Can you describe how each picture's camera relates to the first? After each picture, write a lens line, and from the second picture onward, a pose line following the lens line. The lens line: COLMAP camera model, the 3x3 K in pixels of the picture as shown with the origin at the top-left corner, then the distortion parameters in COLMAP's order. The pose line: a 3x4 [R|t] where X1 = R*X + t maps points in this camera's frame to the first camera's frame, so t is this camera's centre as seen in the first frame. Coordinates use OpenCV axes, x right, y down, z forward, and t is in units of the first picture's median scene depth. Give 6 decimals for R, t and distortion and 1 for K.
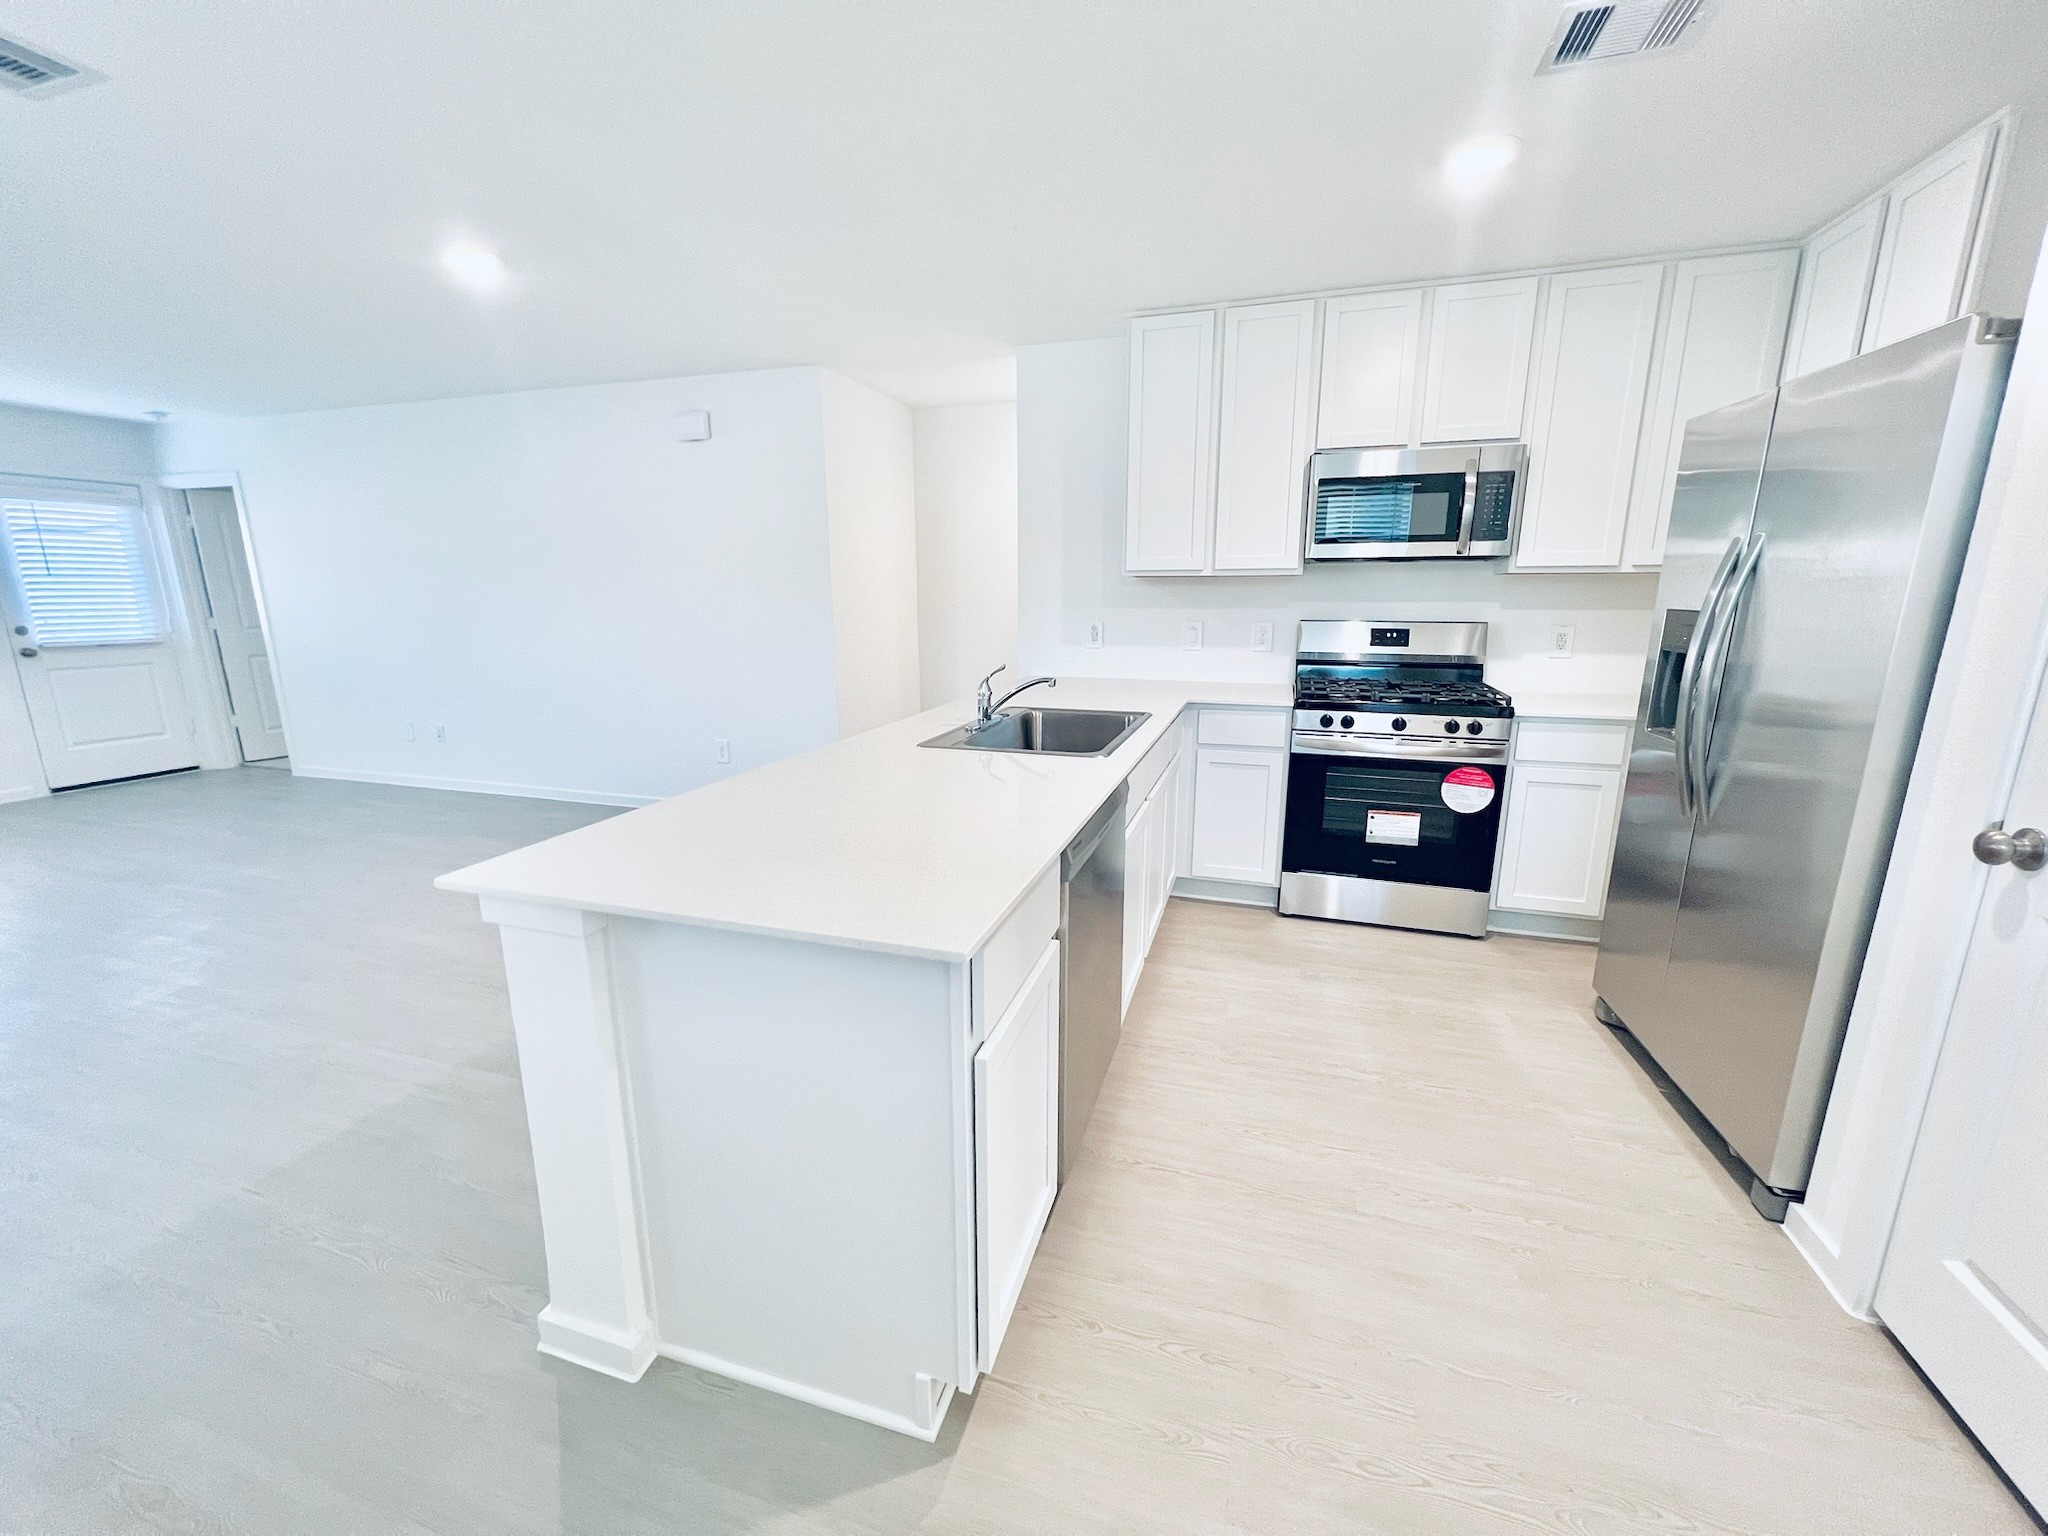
lens RADIAL K [[813.3, 0, 1021.8], [0, 813.3, 773.4], [0, 0, 1]] dist [0.000981, -0.000271]
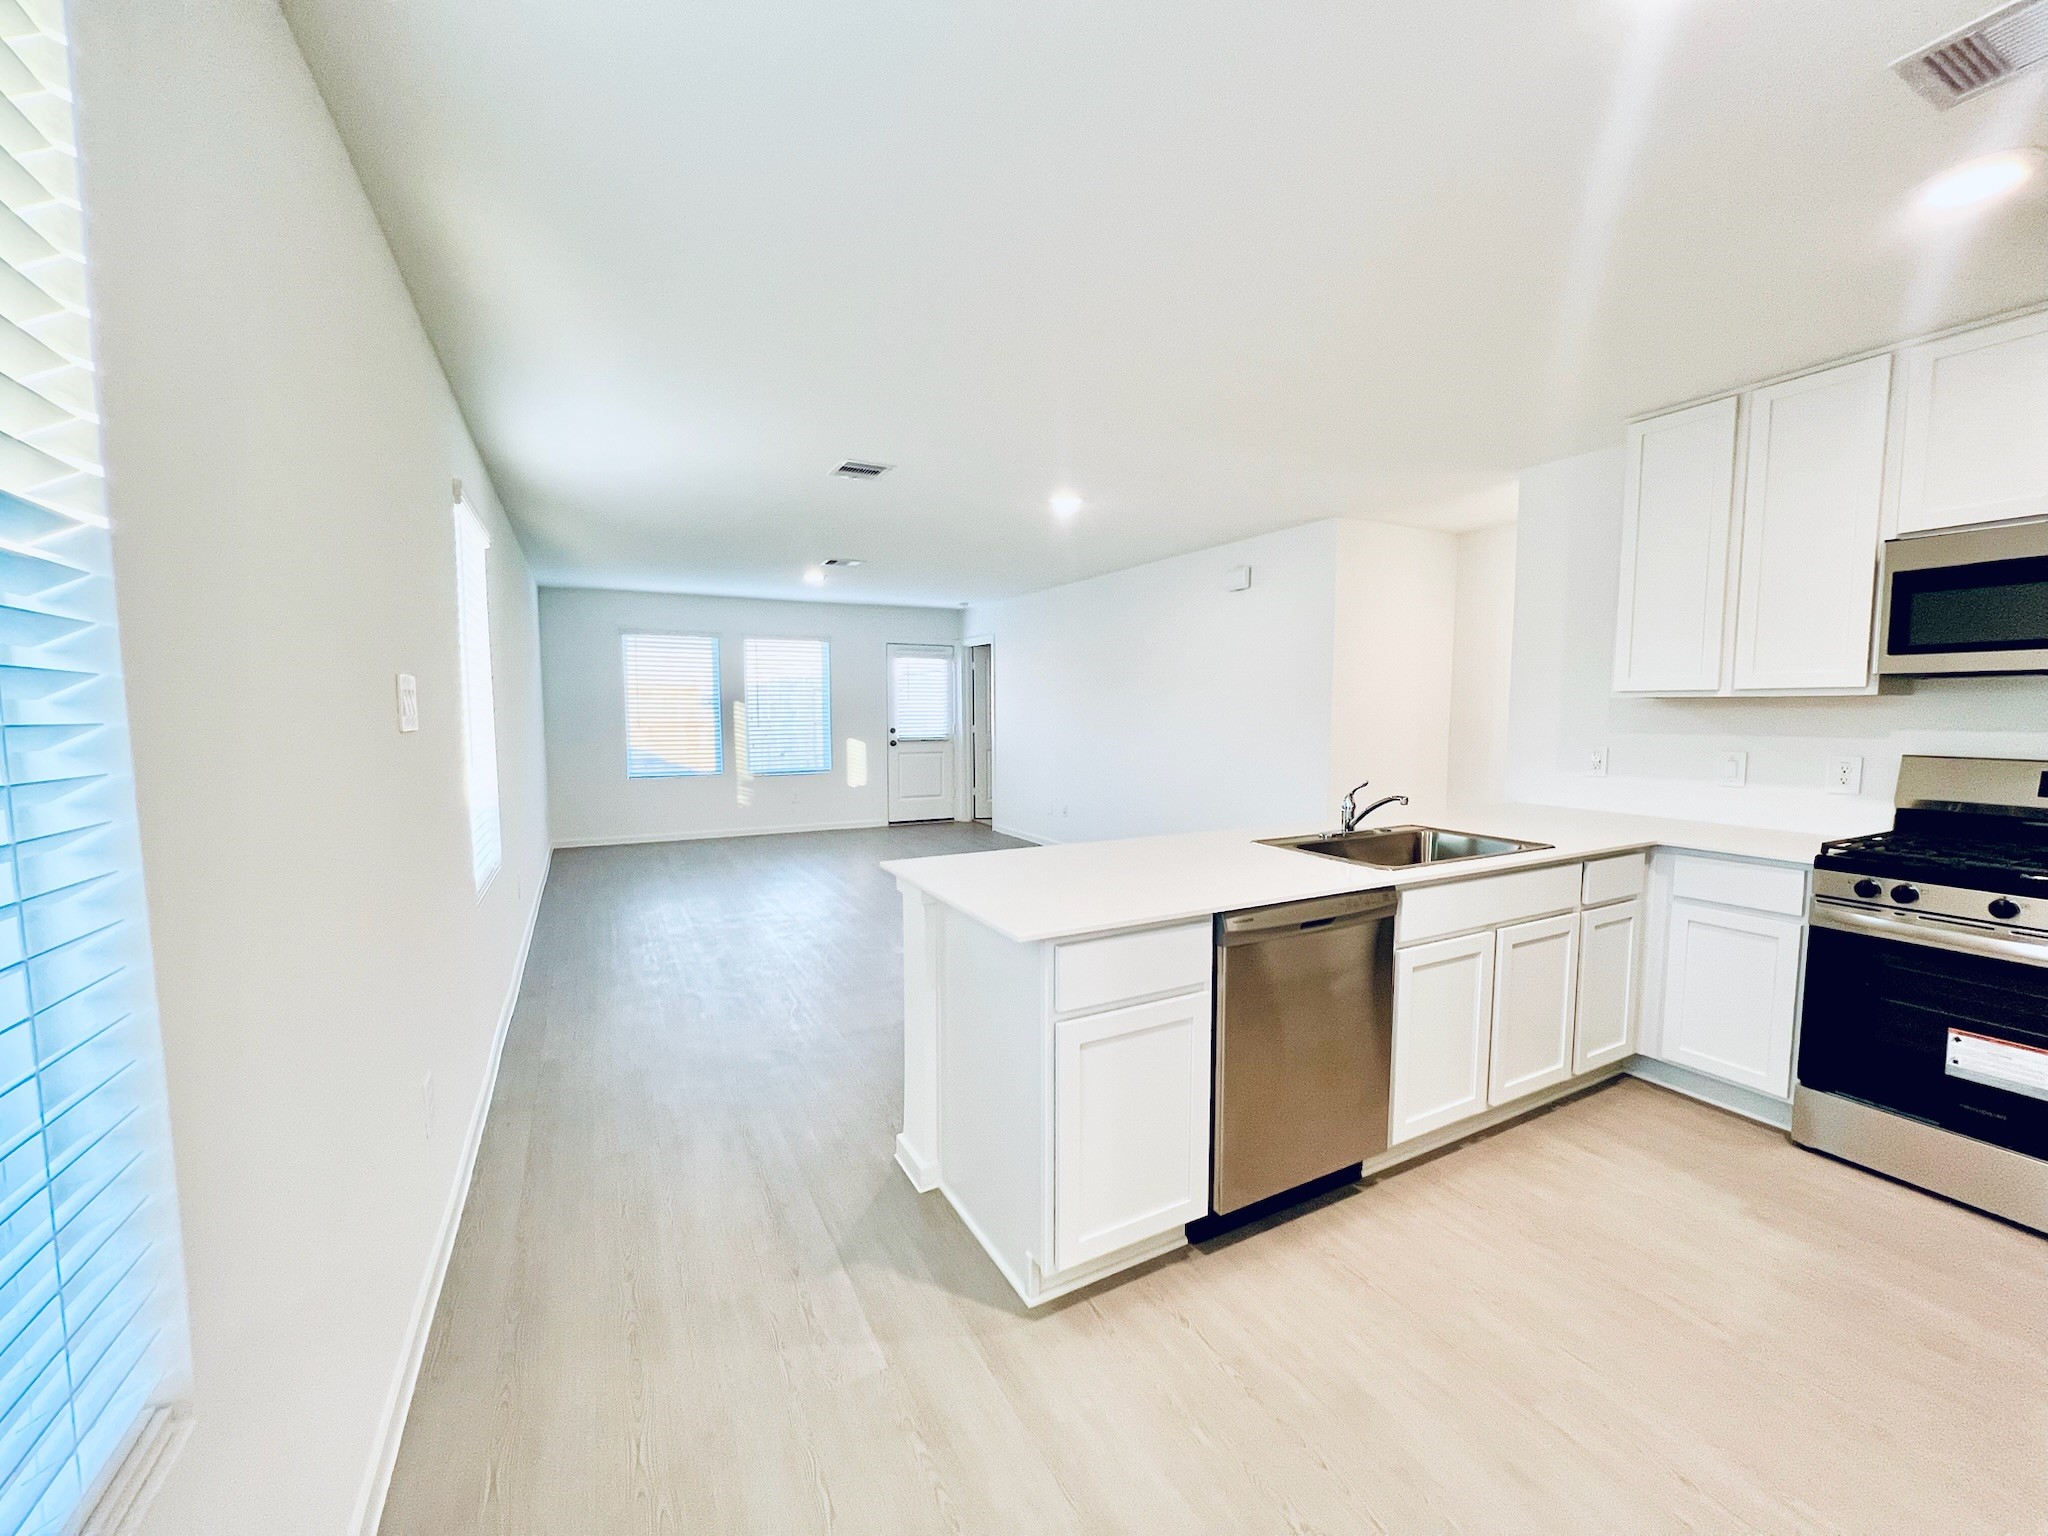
lens RADIAL K [[813.3, 0, 1020.9], [0, 813.3, 770.5], [0, 0, 1]] dist [0.000981, -0.000271]
pose [[0.713437, 0.056033, -0.698476, 0.325637], [-0.154603, 0.984820, -0.078911, 0.006189], [0.683451, 0.164285, 0.711270, -0.067582]]
